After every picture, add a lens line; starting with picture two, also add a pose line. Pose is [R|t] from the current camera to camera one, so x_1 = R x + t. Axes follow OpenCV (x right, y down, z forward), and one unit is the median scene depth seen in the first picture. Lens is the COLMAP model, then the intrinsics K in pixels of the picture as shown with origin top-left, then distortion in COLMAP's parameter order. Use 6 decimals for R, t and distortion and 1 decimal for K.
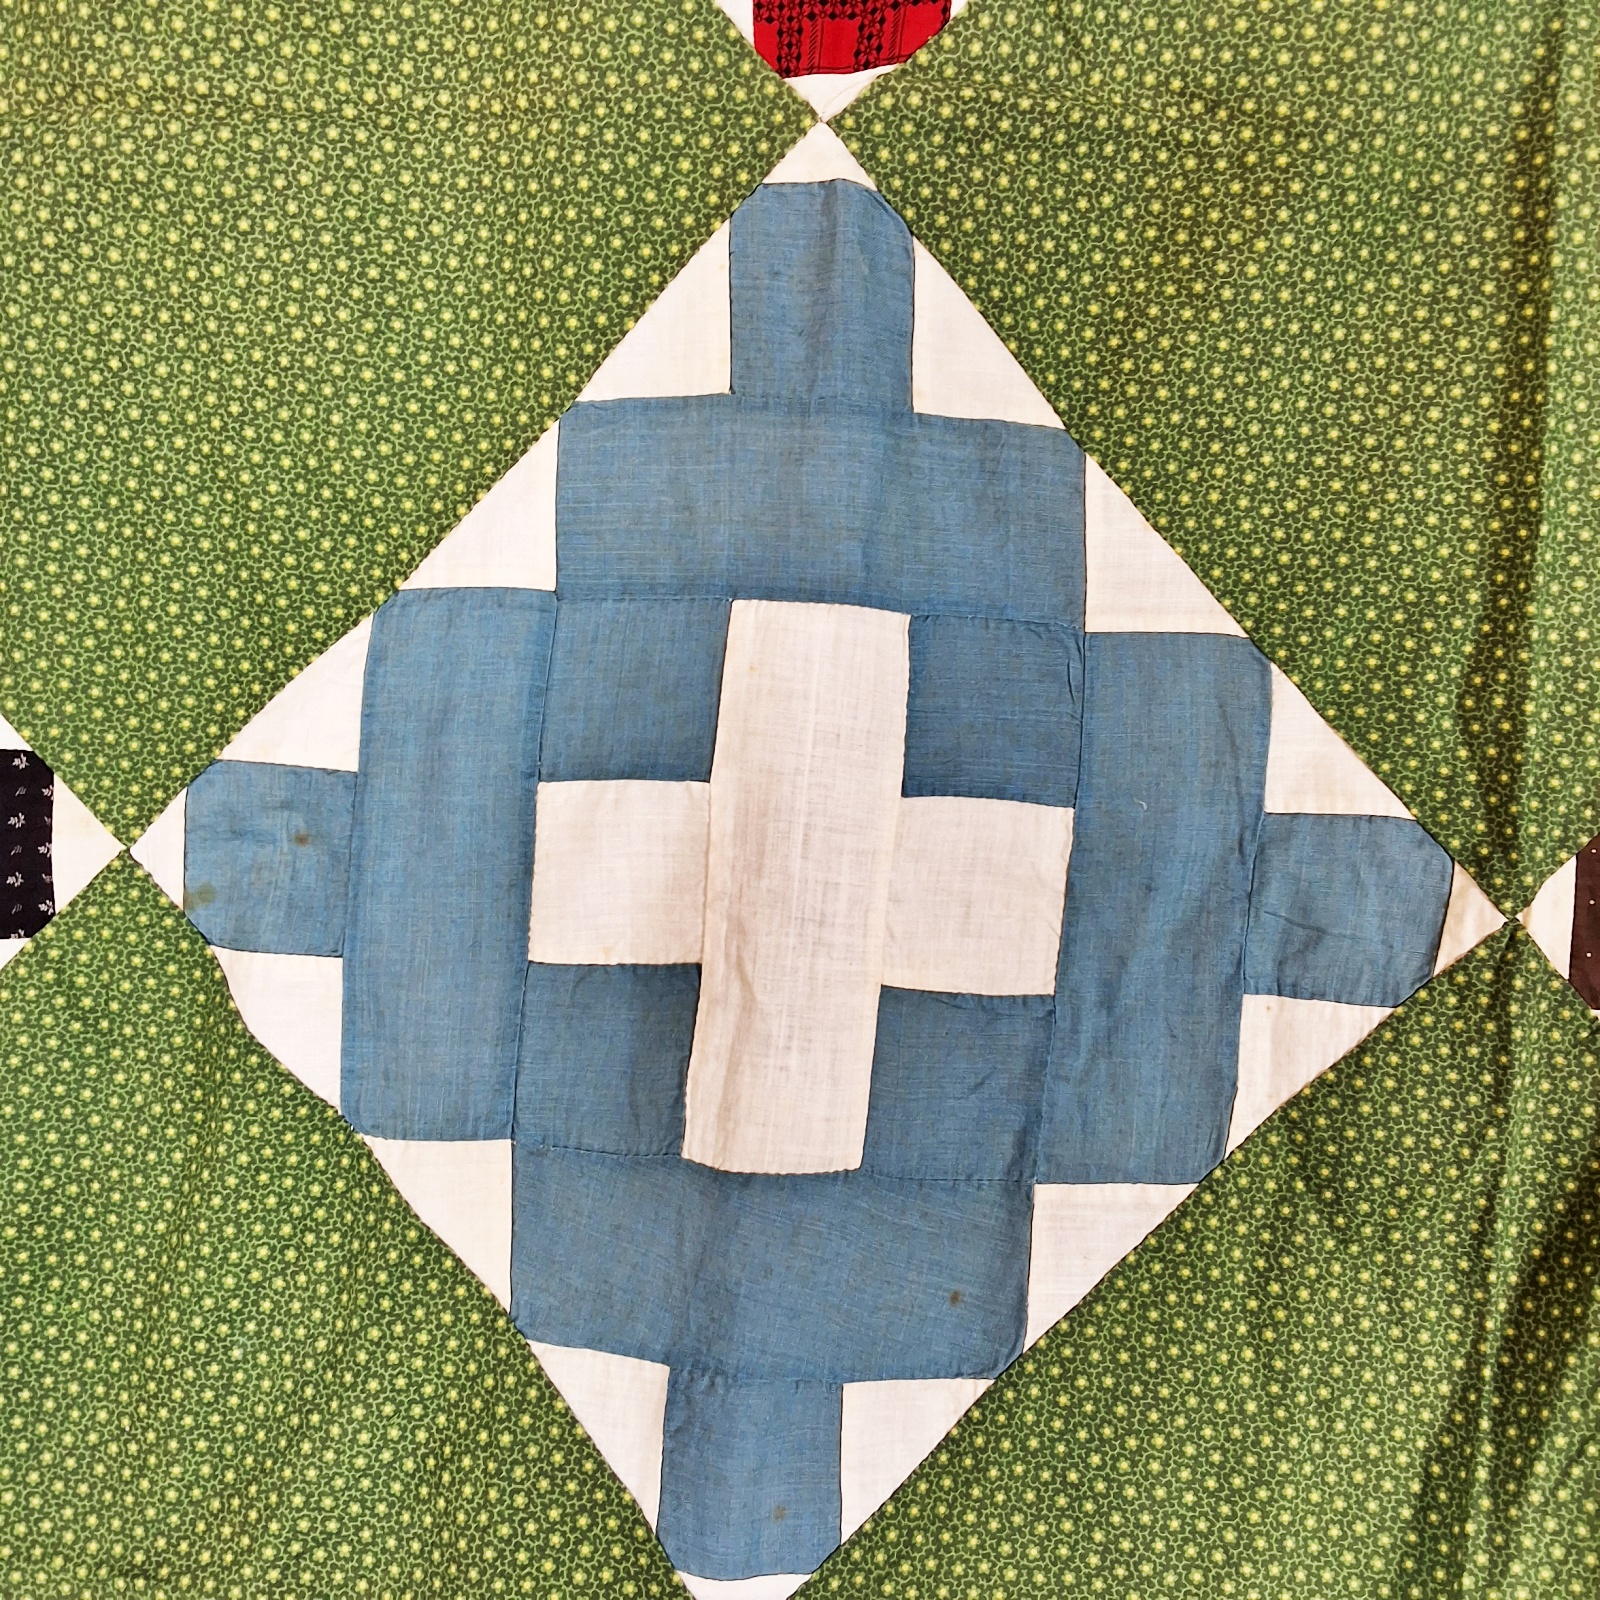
lens RADIAL K [[1713.2, 0, 811.8], [0, 1713.2, 801.1], [0, 0, 1]] dist [0.140034, -0.252237]
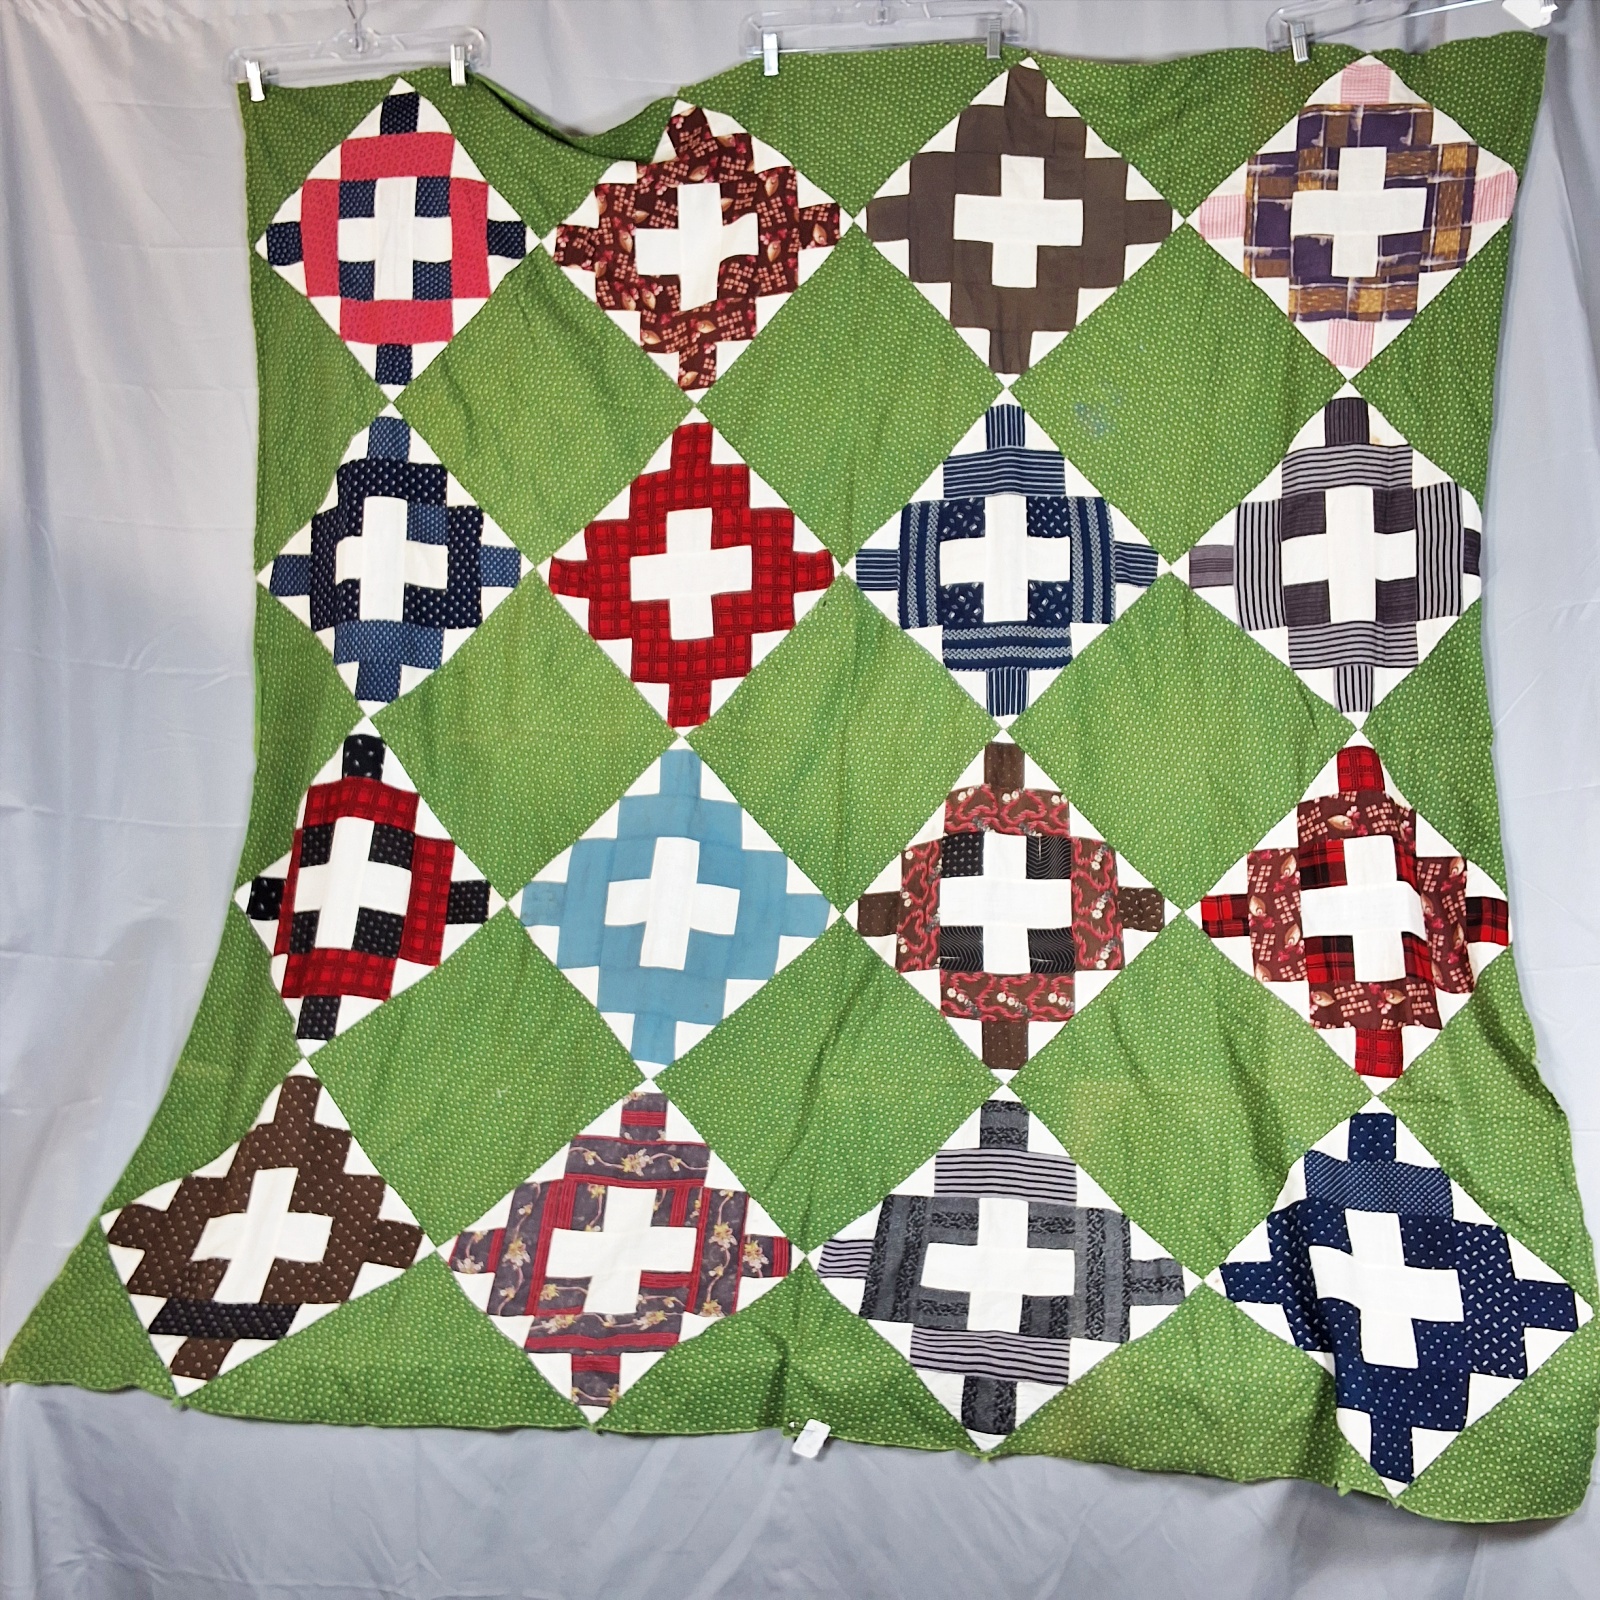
lens RADIAL K [[1708.8, 0, 800.0], [0, 1708.8, 800.0], [0, 0, 1]] dist [0.103363, -0.179407]
pose [[0.999678, 0.004295, -0.024991, 0.399442], [-0.012939, 0.933995, -0.357051, 1.264237], [0.021808, 0.357260, 0.933751, -2.898702]]
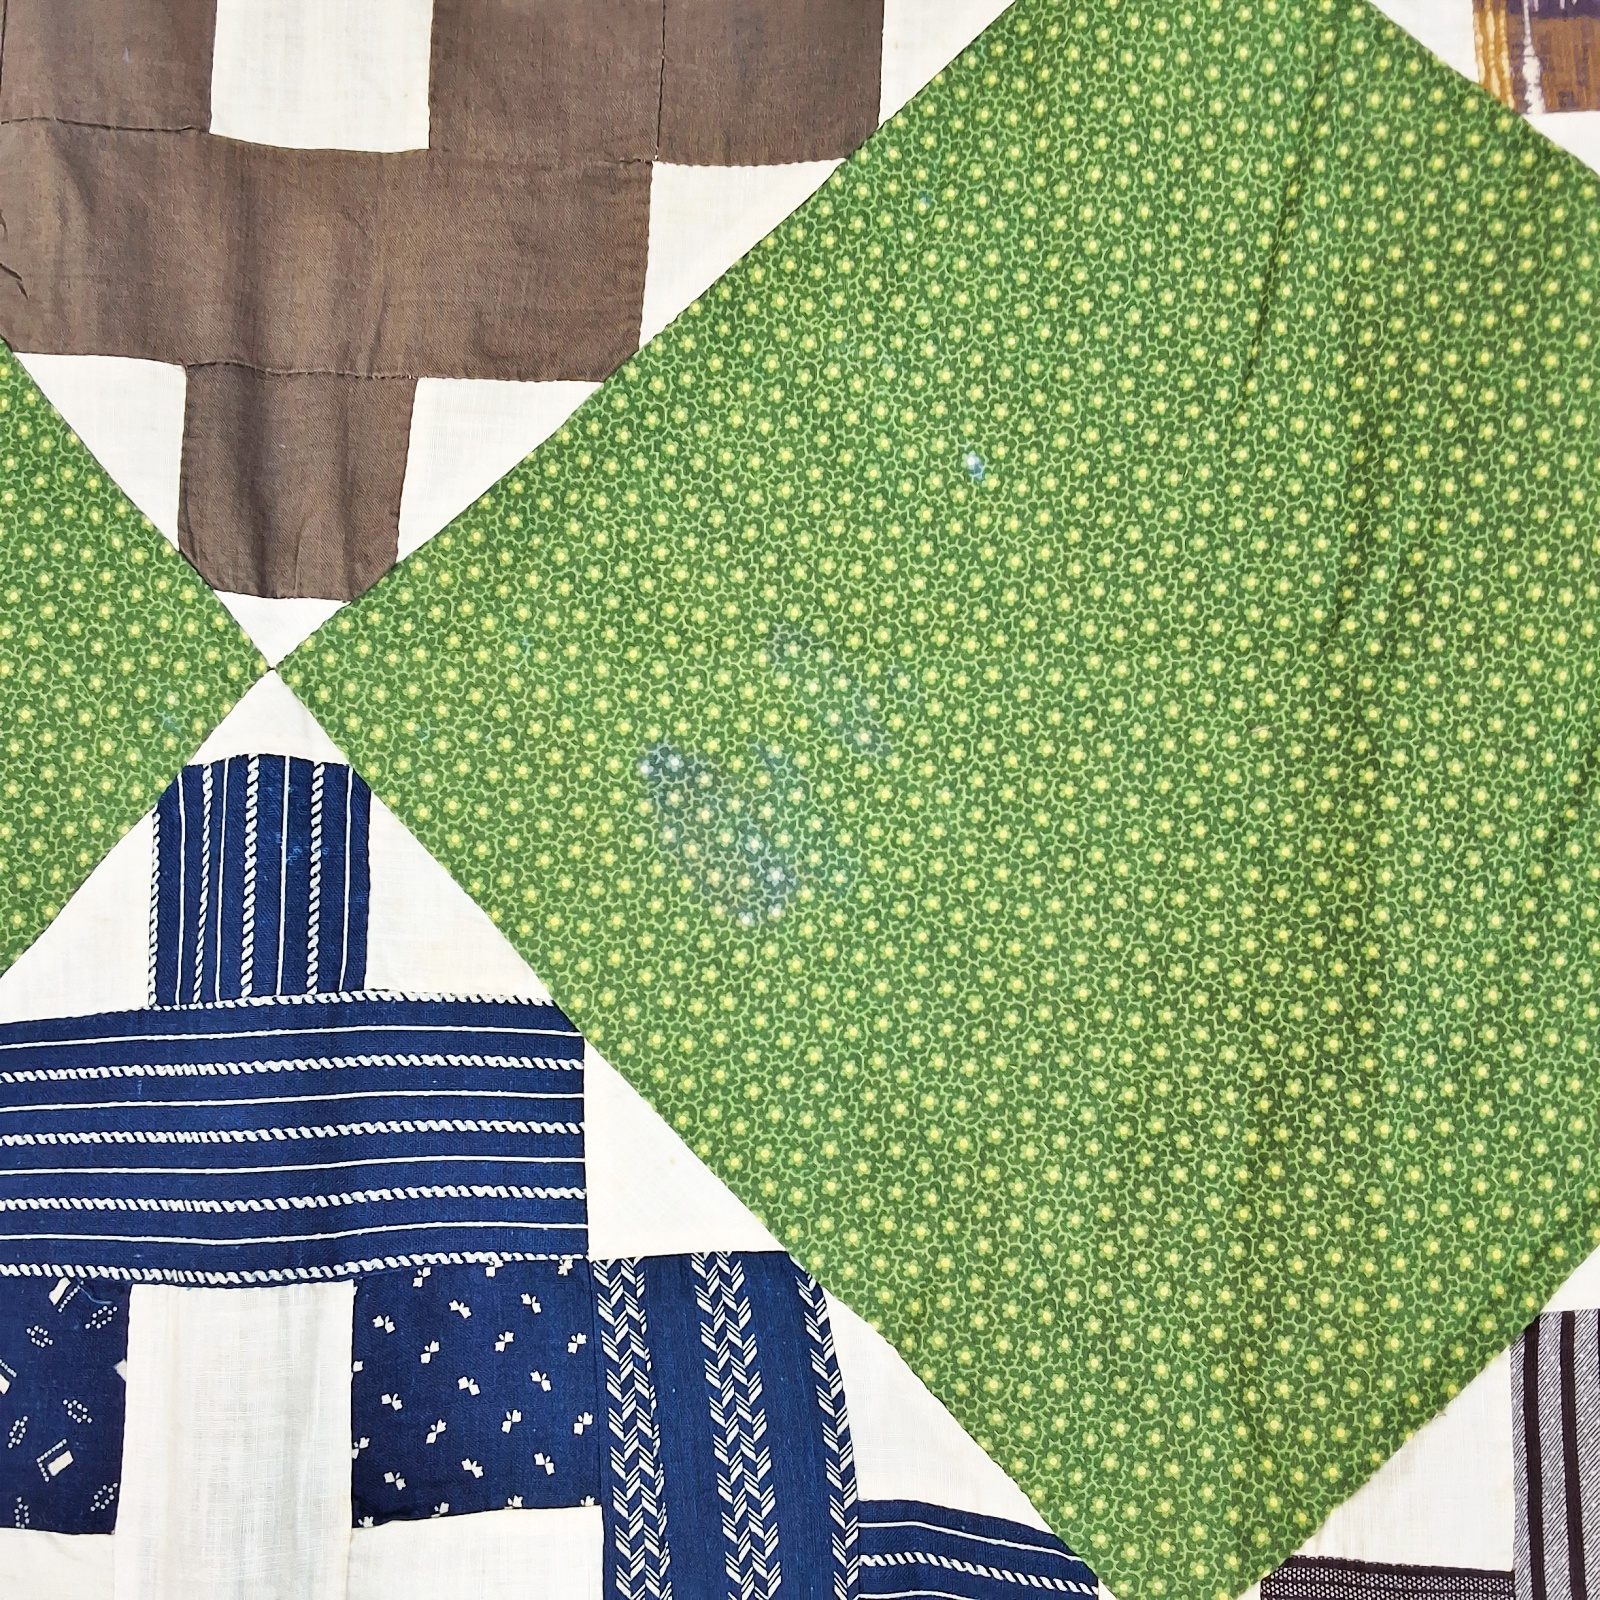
lens RADIAL K [[1713.2, 0, 811.8], [0, 1713.2, 801.1], [0, 0, 1]] dist [0.140034, -0.252237]
pose [[0.998813, -0.011232, 0.047401, 1.003790], [0.029036, 0.918586, -0.394153, -0.805880], [-0.039114, 0.395061, 0.917822, -0.039401]]
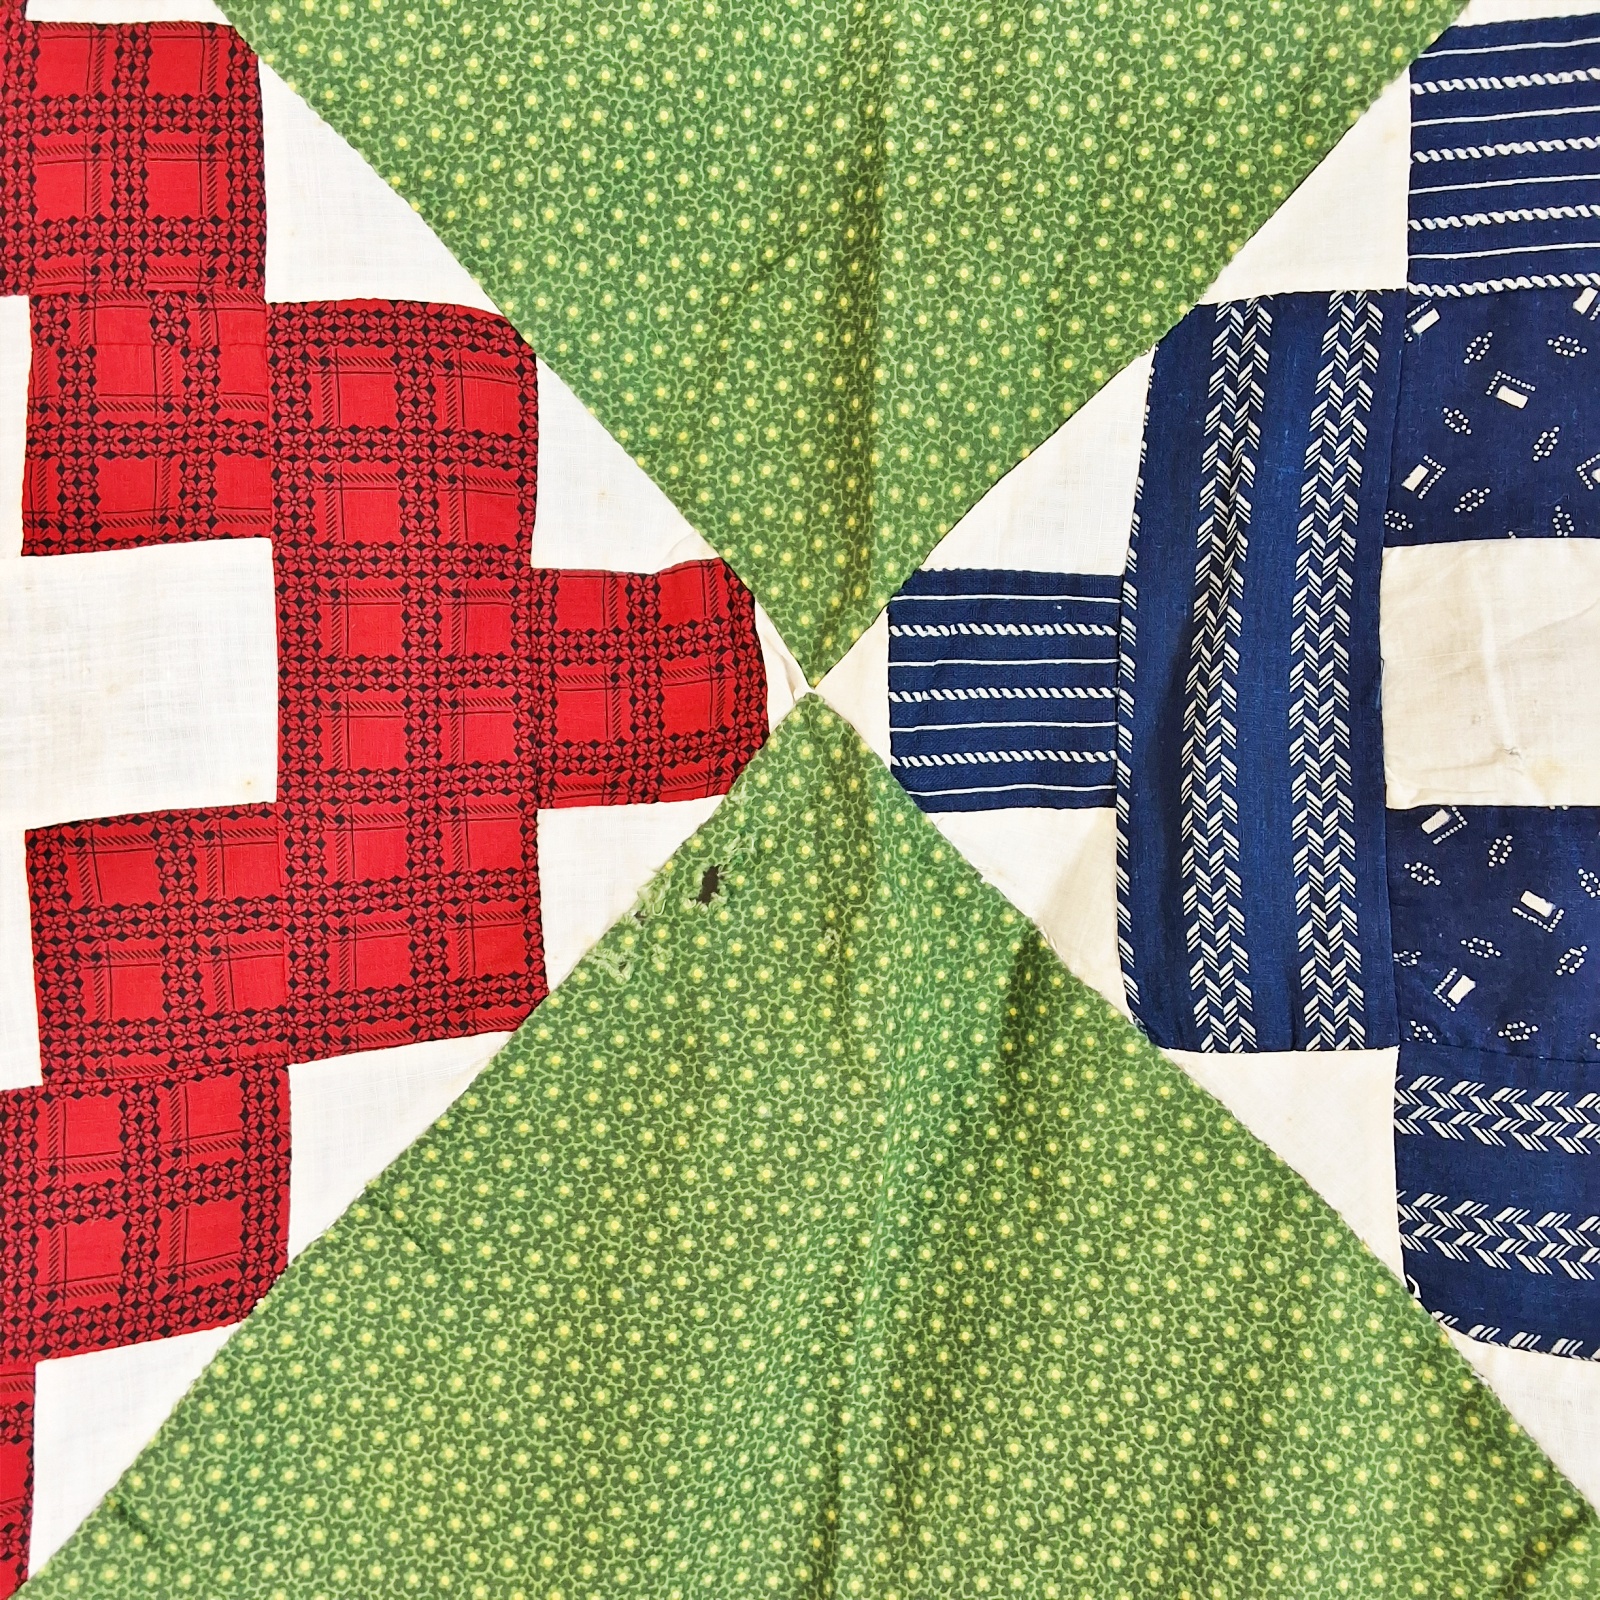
lens RADIAL K [[1713.2, 0, 811.8], [0, 1713.2, 801.1], [0, 0, 1]] dist [0.140034, -0.252237]
pose [[0.995915, 0.004880, 0.090166, 0.328336], [0.015357, 0.974838, -0.222385, -0.563718], [-0.088983, 0.222861, 0.970781, 0.134547]]
